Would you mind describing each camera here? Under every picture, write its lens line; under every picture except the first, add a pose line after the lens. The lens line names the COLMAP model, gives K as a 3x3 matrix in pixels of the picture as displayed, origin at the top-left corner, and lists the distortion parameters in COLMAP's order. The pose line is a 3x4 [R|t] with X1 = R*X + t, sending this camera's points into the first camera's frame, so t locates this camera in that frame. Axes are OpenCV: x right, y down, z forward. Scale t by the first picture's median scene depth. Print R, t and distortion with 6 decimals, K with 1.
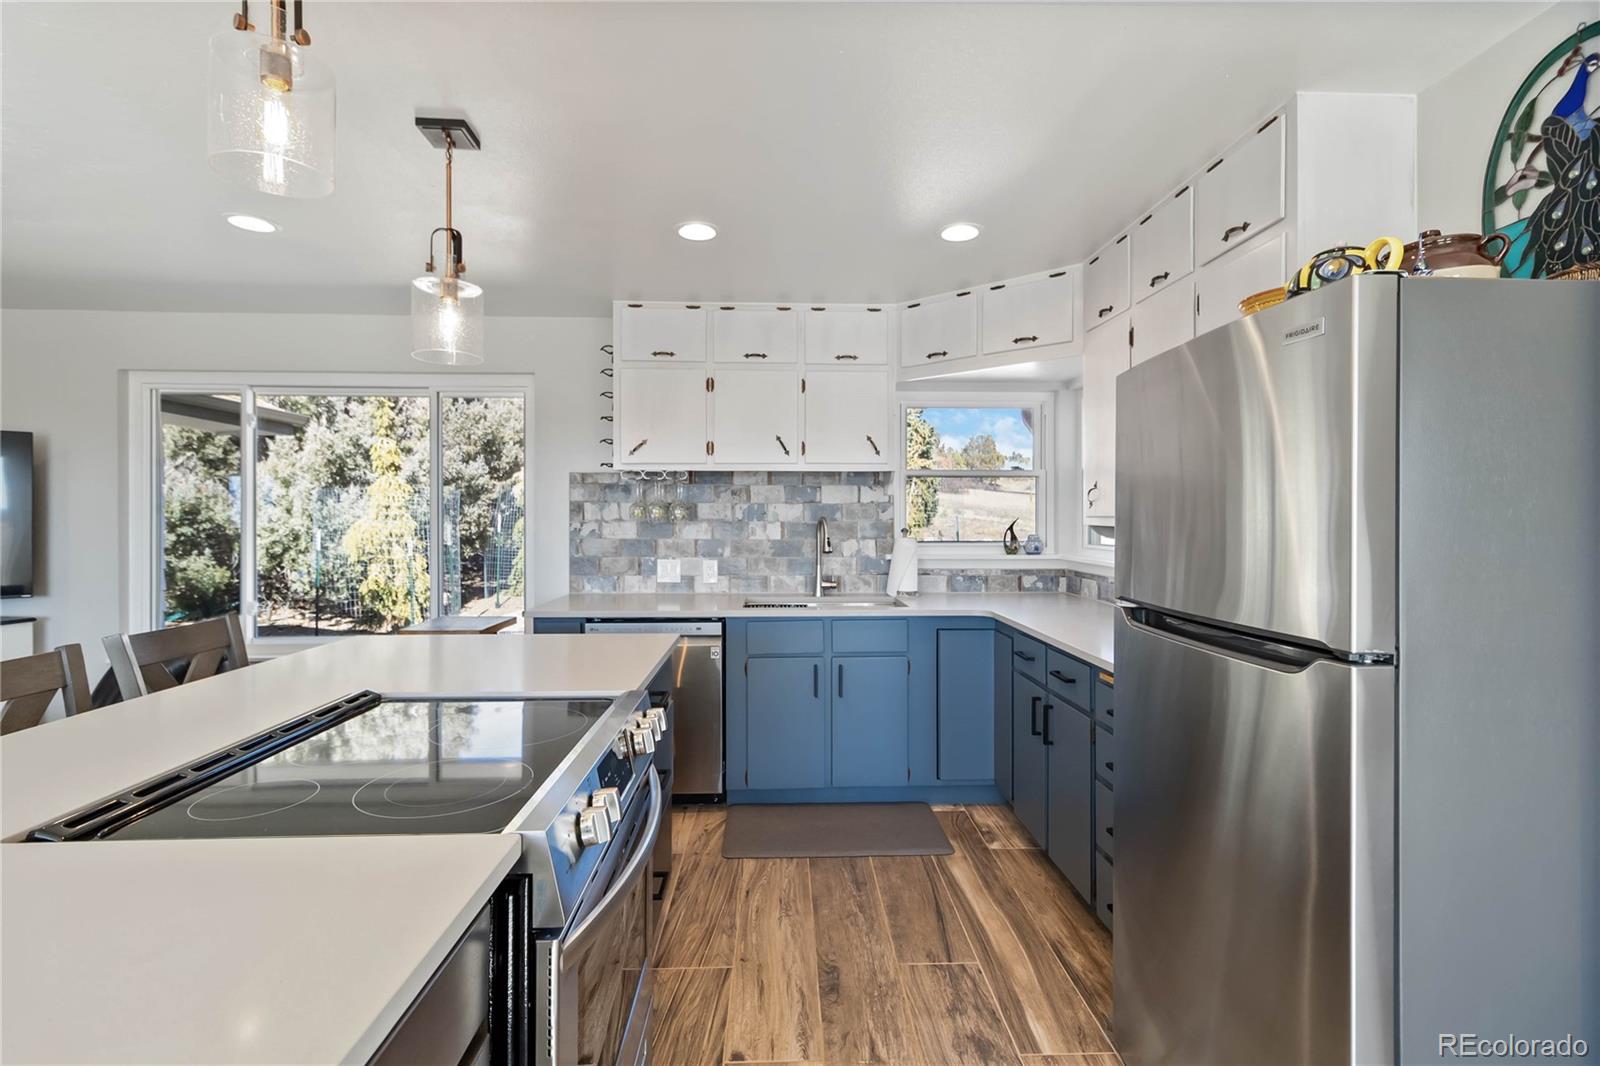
lens RADIAL K [[735.7, 0, 807.0], [0, 735.7, 520.5], [0, 0, 1]] dist [0.004574, -0.000081]
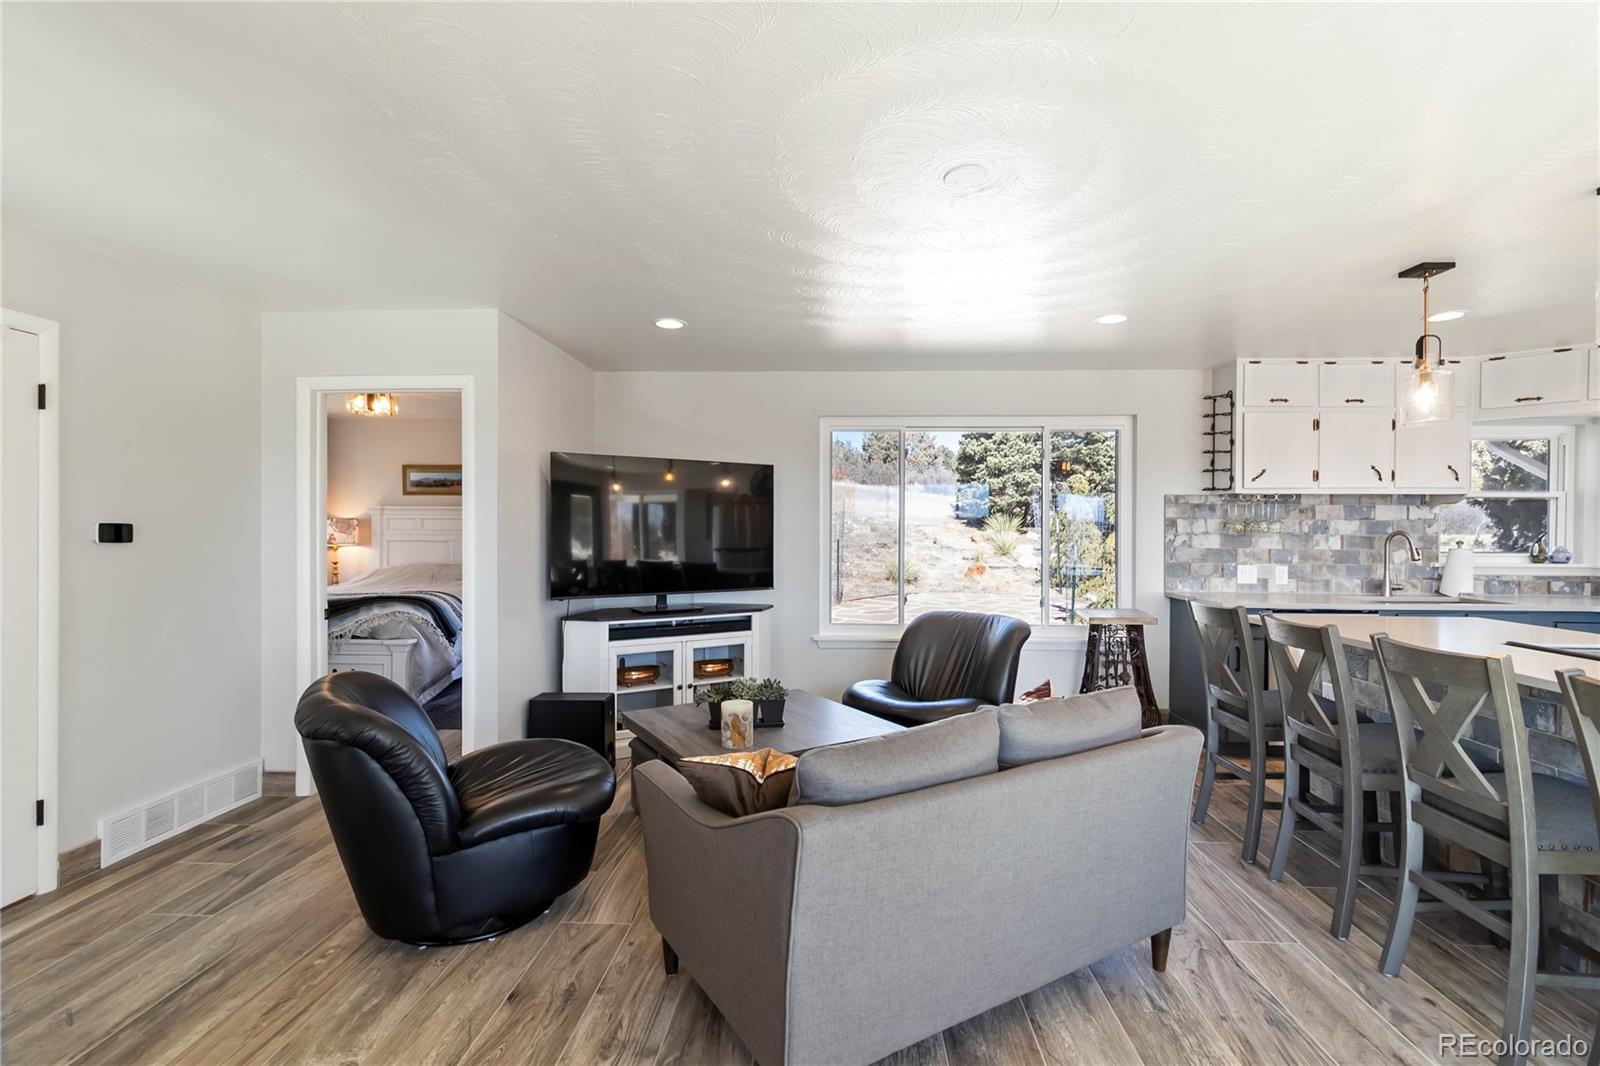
lens RADIAL K [[737.6, 0, 809.1], [0, 737.6, 534.4], [0, 0, 1]] dist [0.002392, 0.000907]
pose [[0.996472, 0.004359, -0.083808, -0.811523], [-0.004126, 0.999987, 0.002952, 0.000796], [0.083820, -0.002596, 0.996478, -0.292466]]
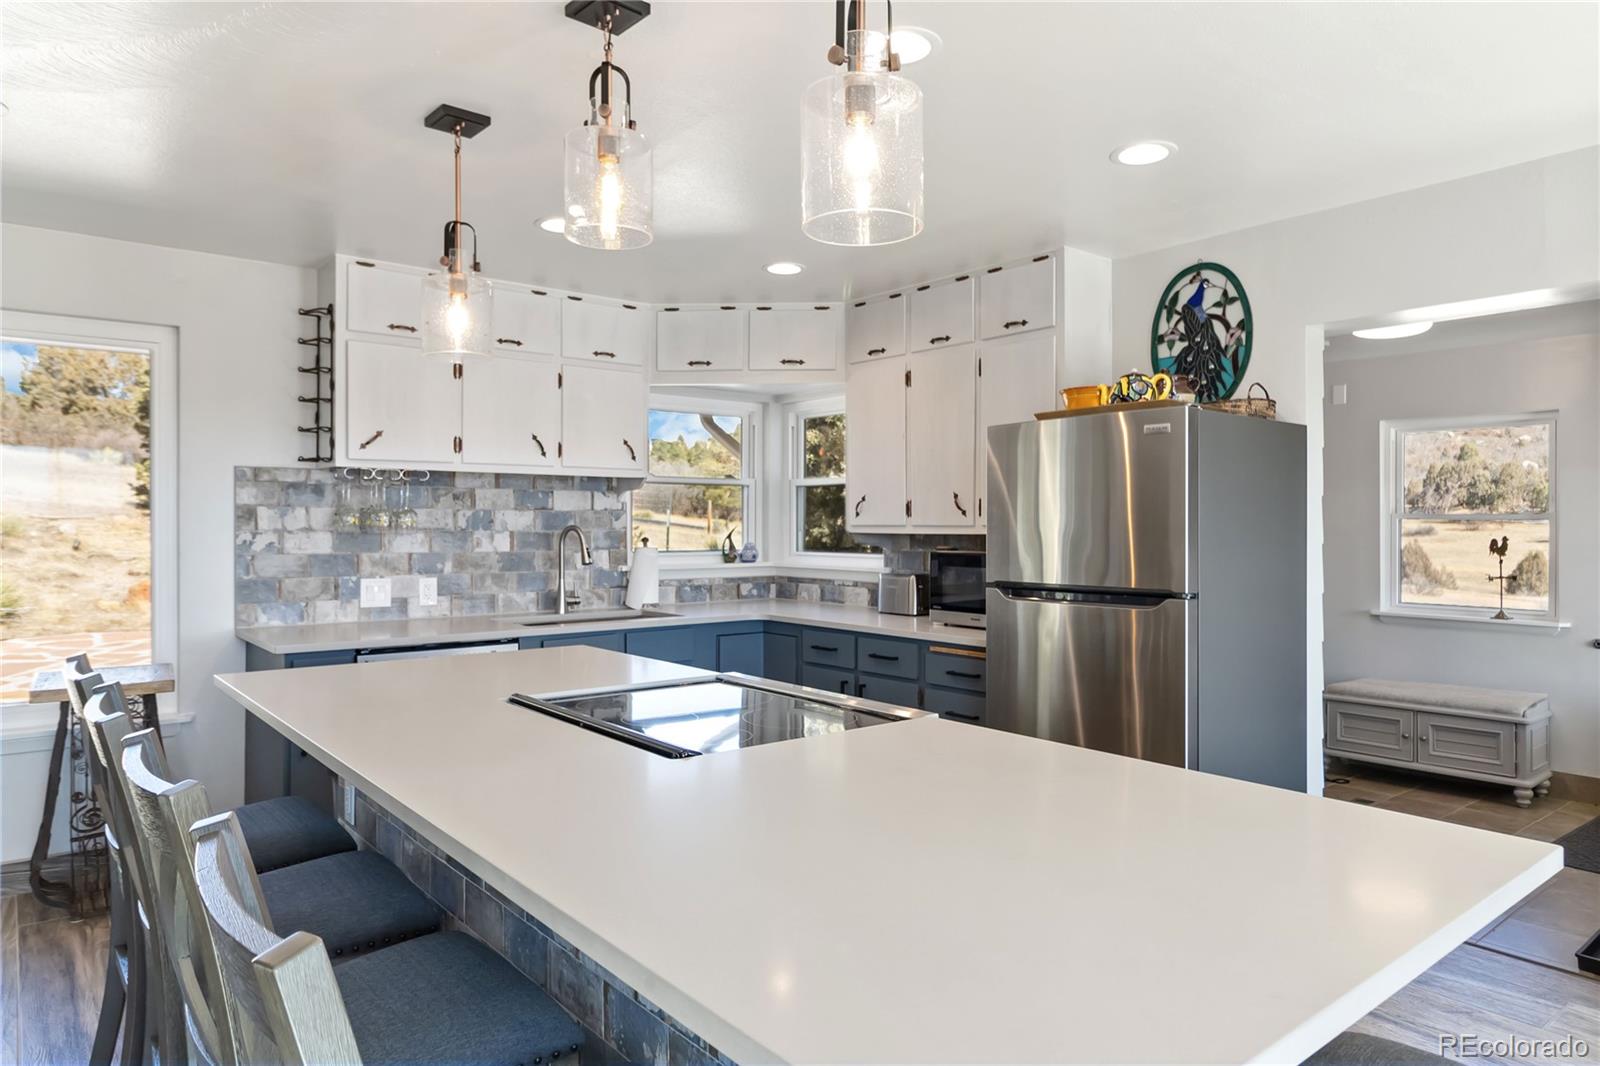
lens RADIAL K [[989.9, 0, 806.0], [0, 989.9, 523.8], [0, 0, 1]] dist [0.000753, -0.000870]
pose [[0.801528, 0.000712, 0.597957, -0.454846], [0.002840, 0.999983, -0.004997, -0.000046], [-0.597951, 0.005703, 0.801512, -0.145543]]
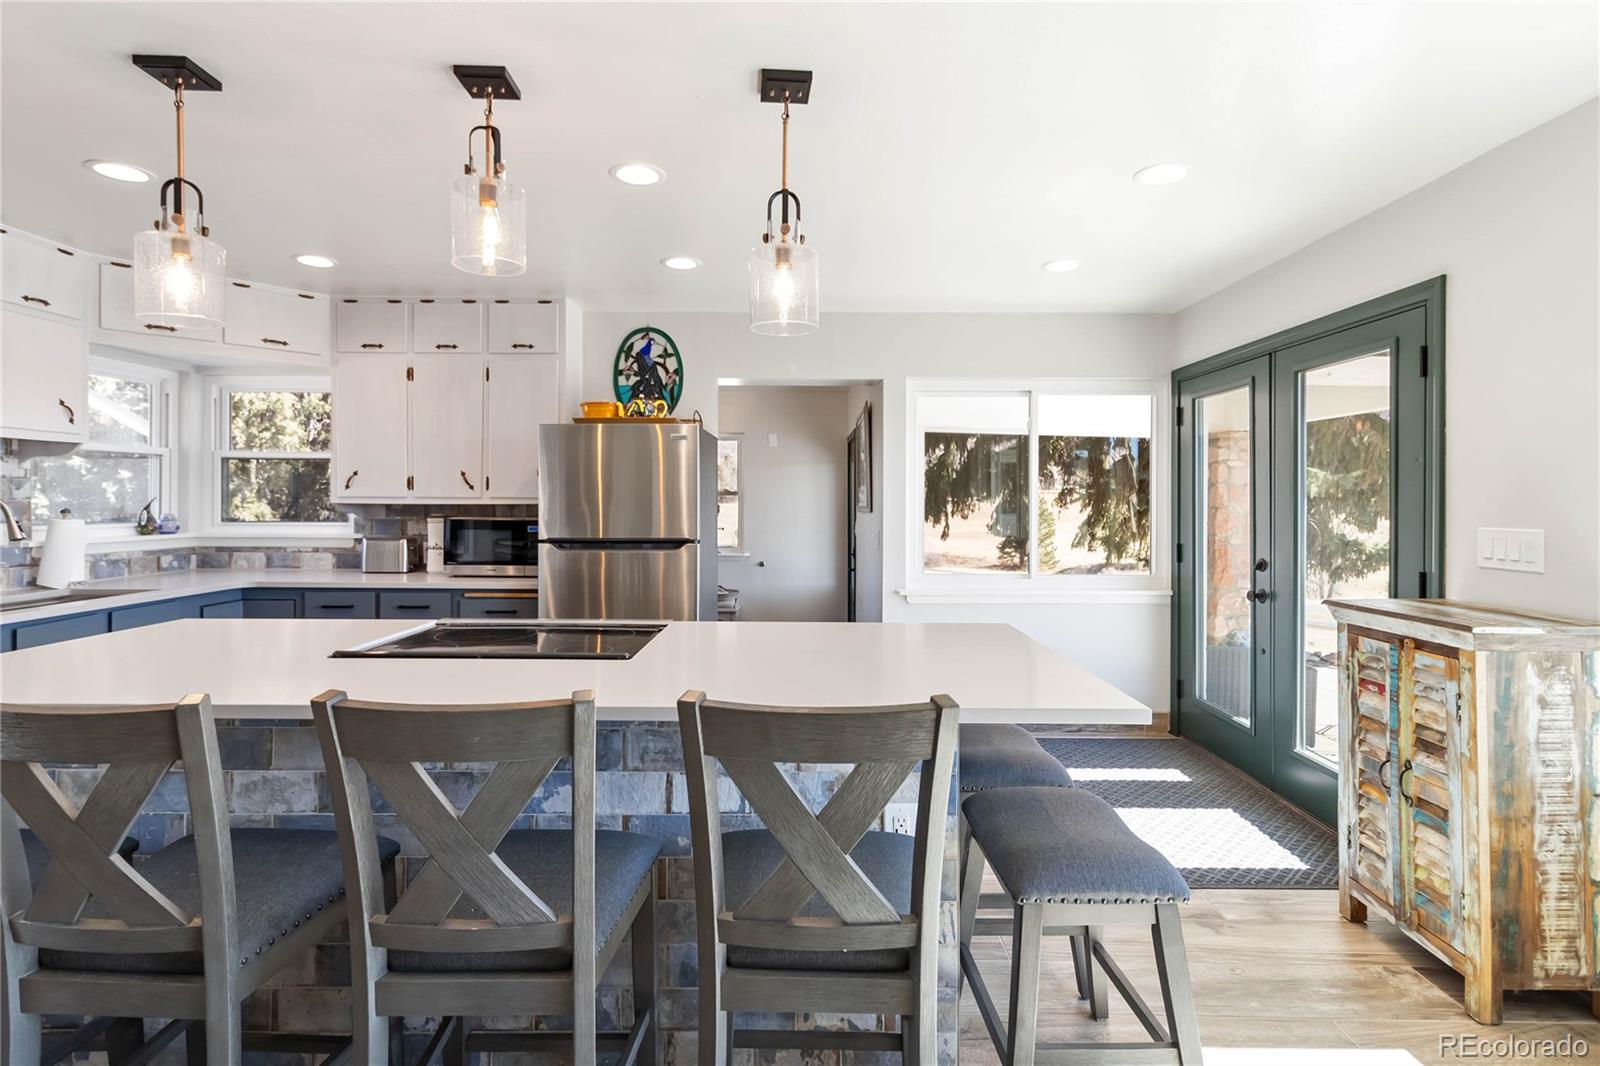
lens RADIAL K [[791.1, 0, 800.9], [0, 791.1, 501.4], [0, 0, 1]] dist [0.005487, 0.000326]
pose [[0.052455, -0.003848, 0.998616, -0.729804], [0.000714, 0.999992, 0.003816, -0.000978], [-0.998623, 0.000513, 0.052457, 0.094682]]
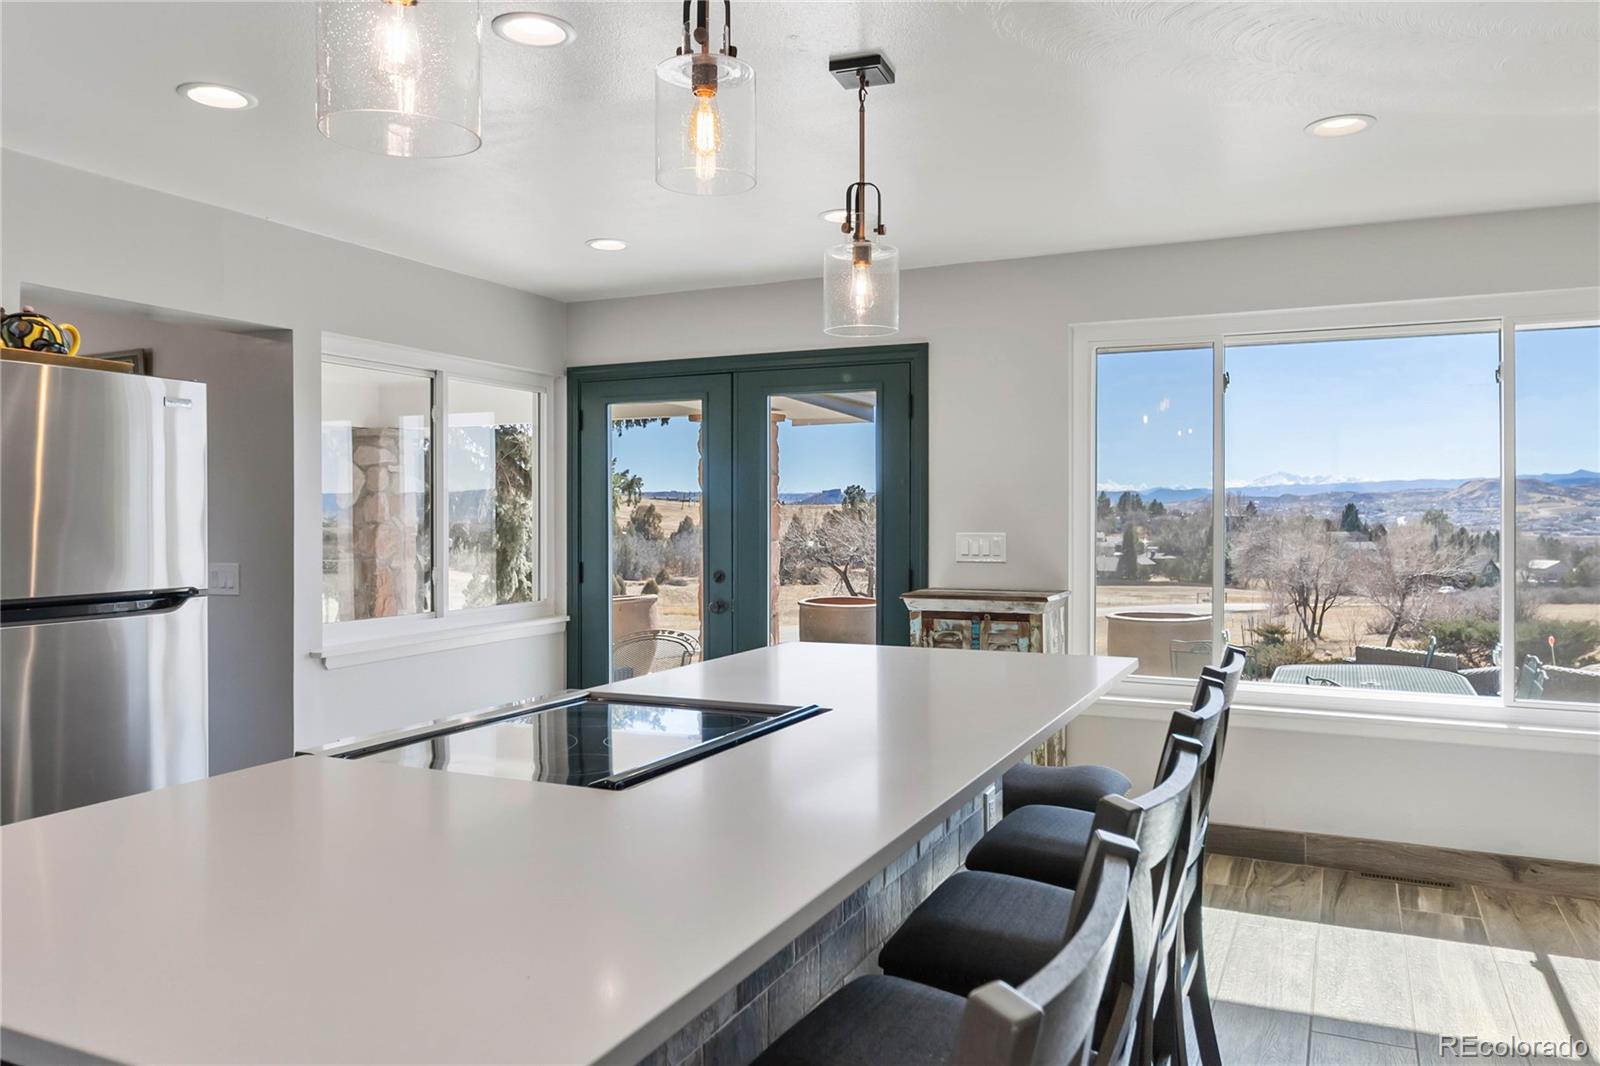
lens RADIAL K [[1152.8, 0, 797.7], [0, 1152.8, 504.3], [0, 0, 1]] dist [0.000868, -0.002214]
pose [[-0.881765, 0.003203, 0.471679, -0.517892], [0.002582, 0.999995, -0.001964, -0.006733], [-0.471683, -0.000514, -0.881768, 0.770981]]
